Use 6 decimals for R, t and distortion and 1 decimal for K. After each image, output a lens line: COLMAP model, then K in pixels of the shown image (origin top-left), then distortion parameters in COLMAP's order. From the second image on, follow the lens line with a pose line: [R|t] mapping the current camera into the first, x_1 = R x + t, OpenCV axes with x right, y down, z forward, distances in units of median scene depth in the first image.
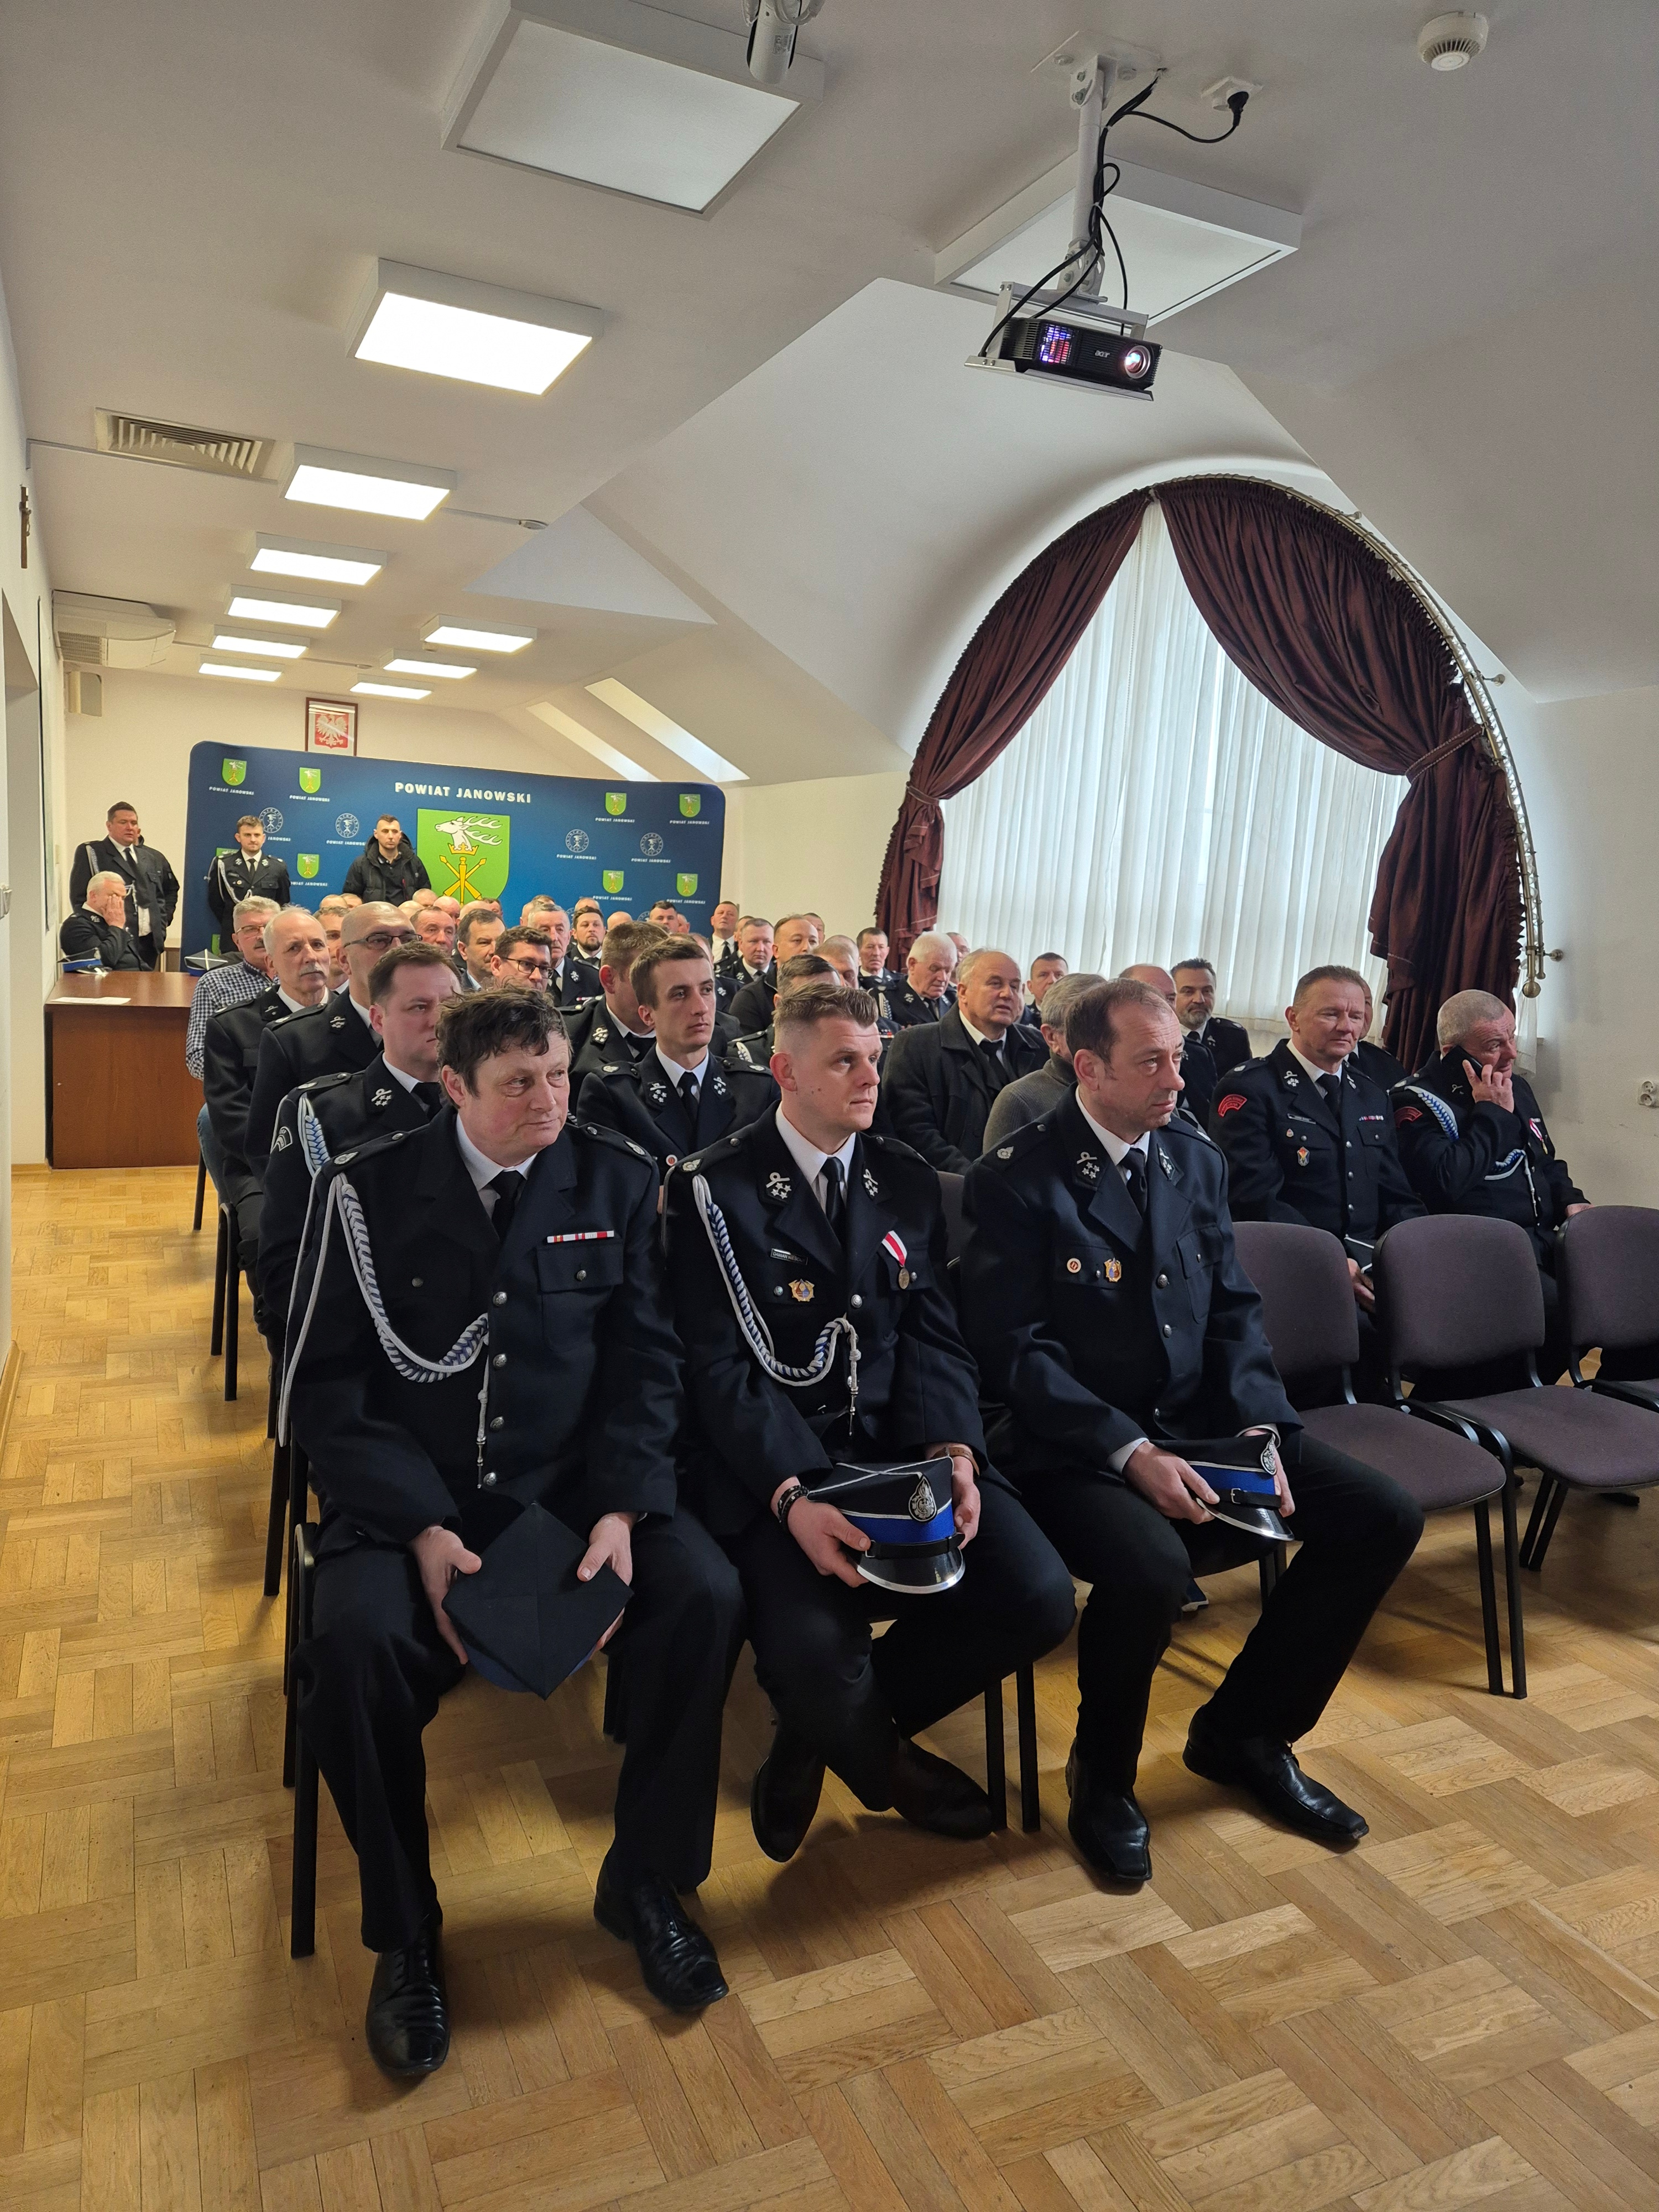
lens RADIAL K [[1488.7, 0, 826.5], [0, 1488.7, 1116.0], [0, 0, 1]] dist [0.039544, -0.000050]
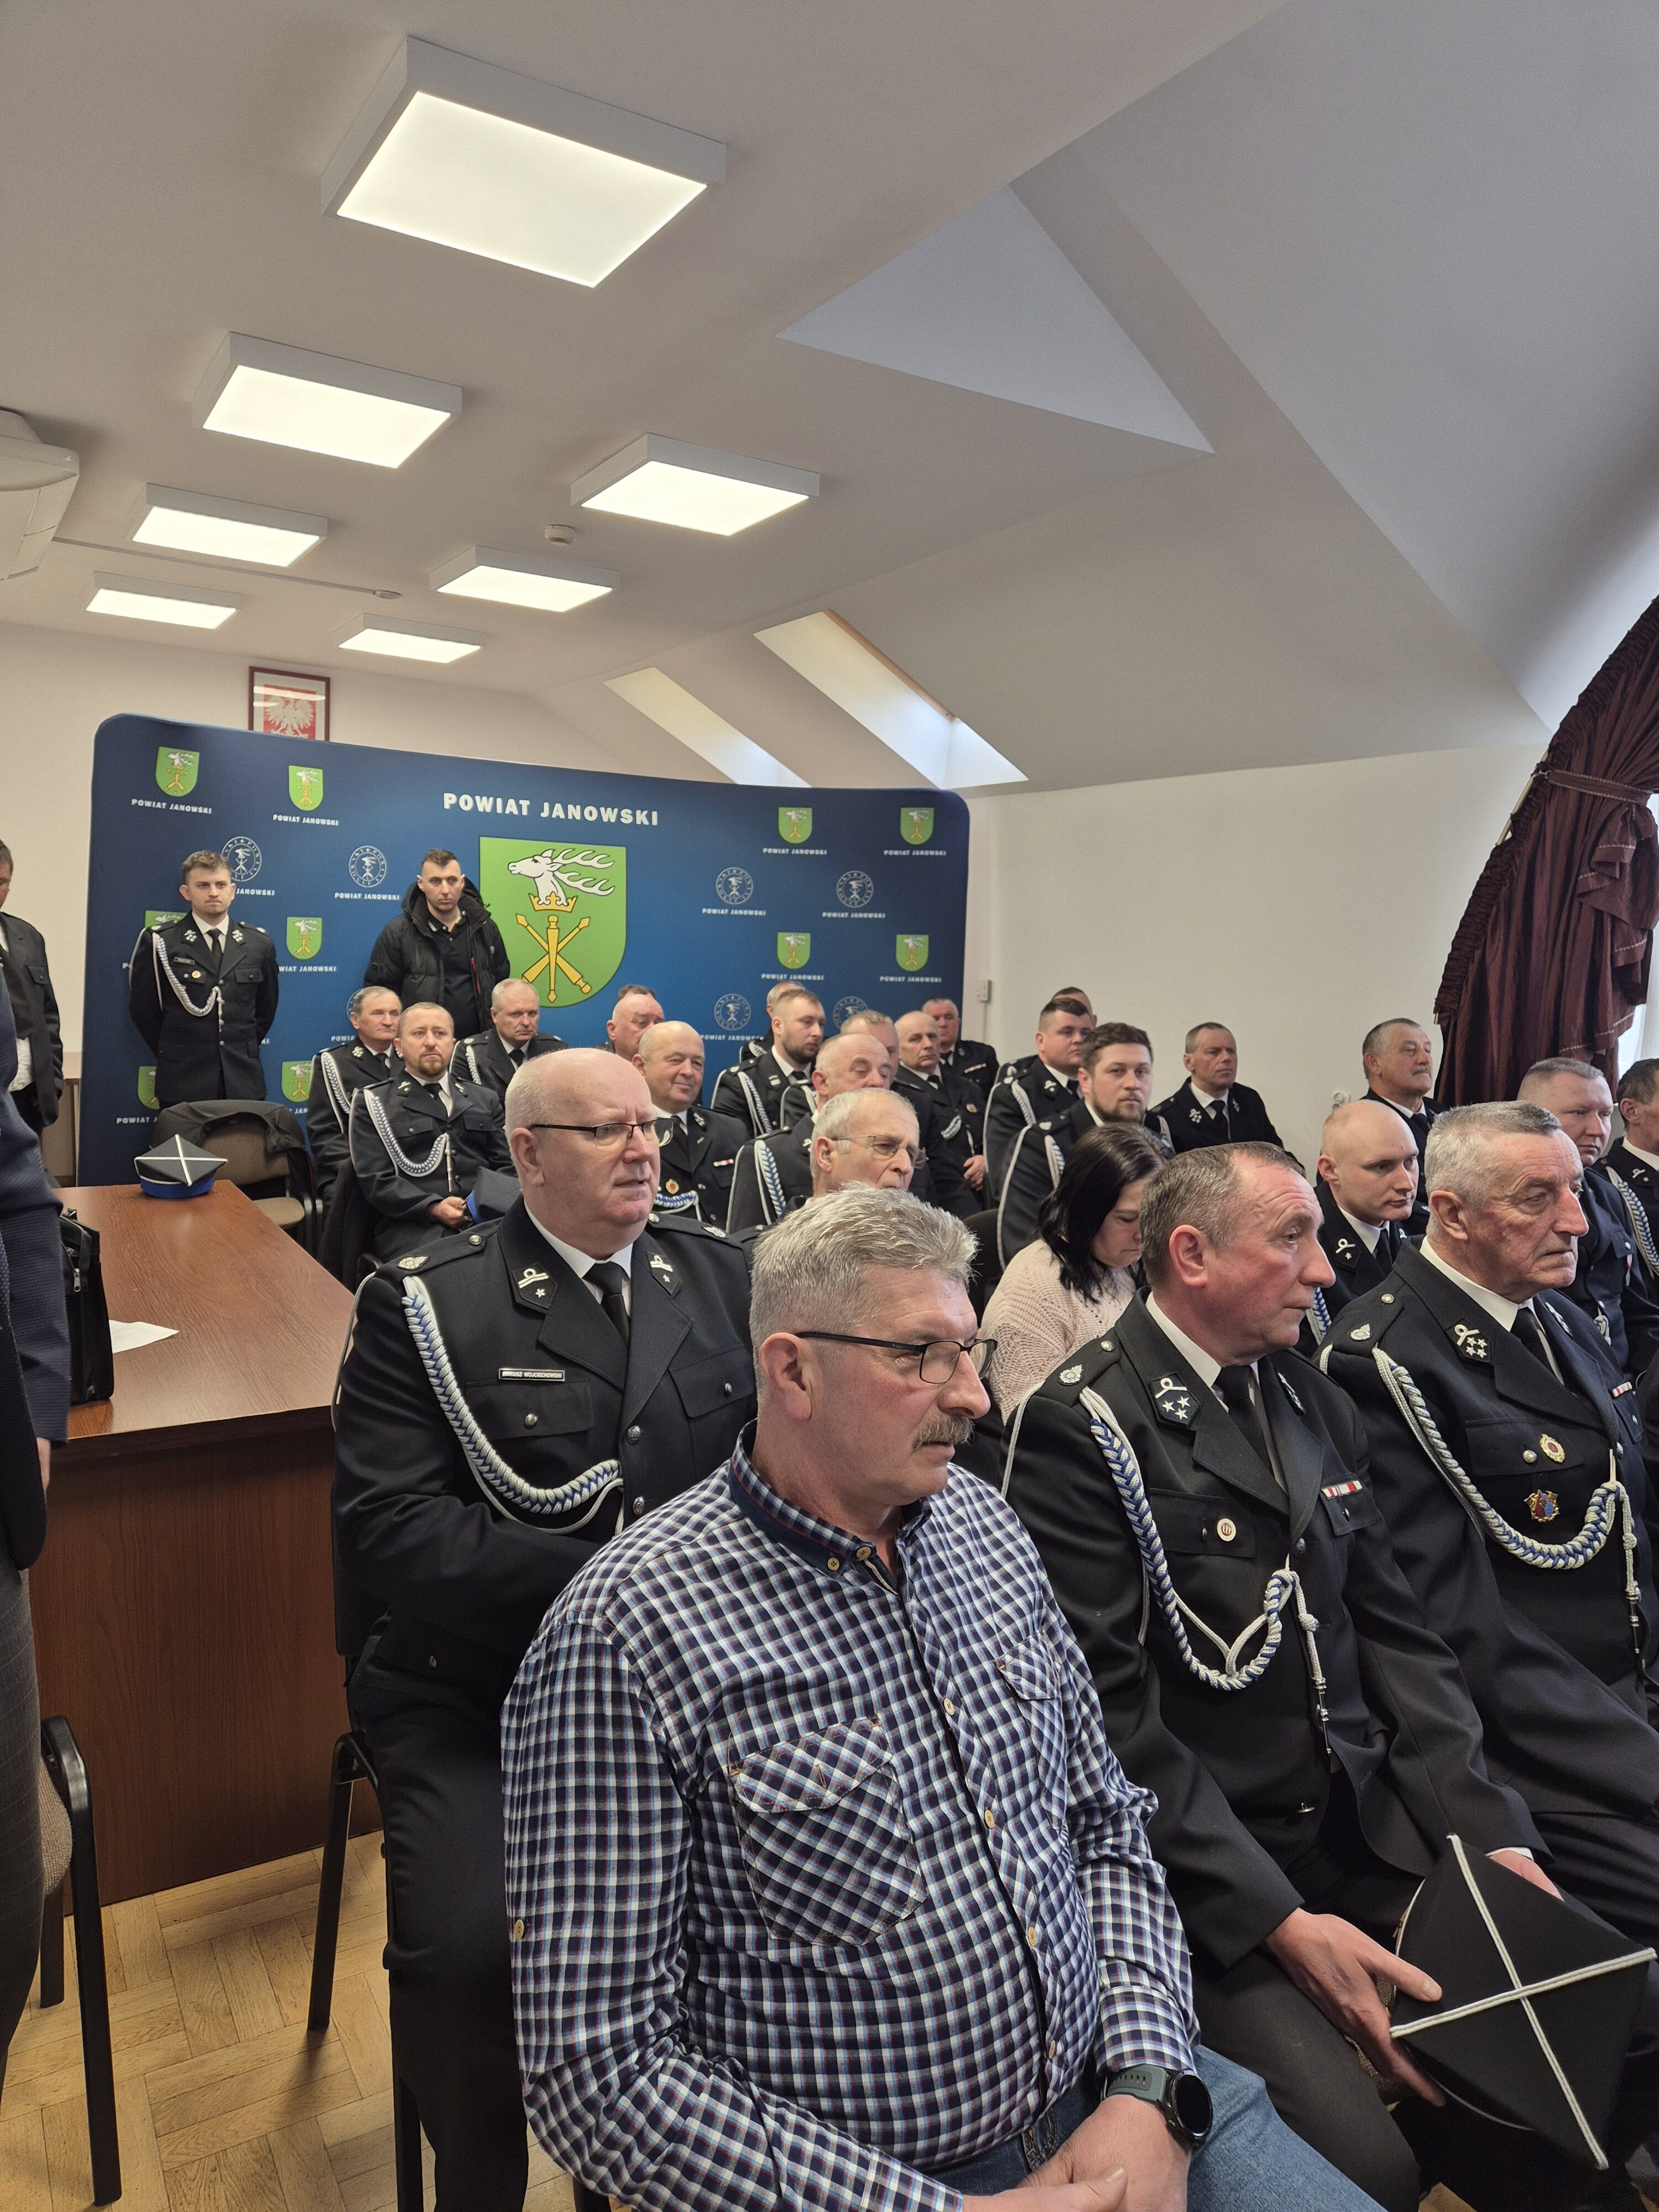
lens RADIAL K [[1488.7, 0, 828.2], [0, 1488.7, 1118.7], [0, 0, 1]] dist [0.039544, -0.000050]
pose [[0.993956, -0.032592, 0.104826, -0.197462], [0.034813, 0.999205, -0.019427, -0.075589], [-0.104109, 0.022959, 0.994301, 0.389742]]
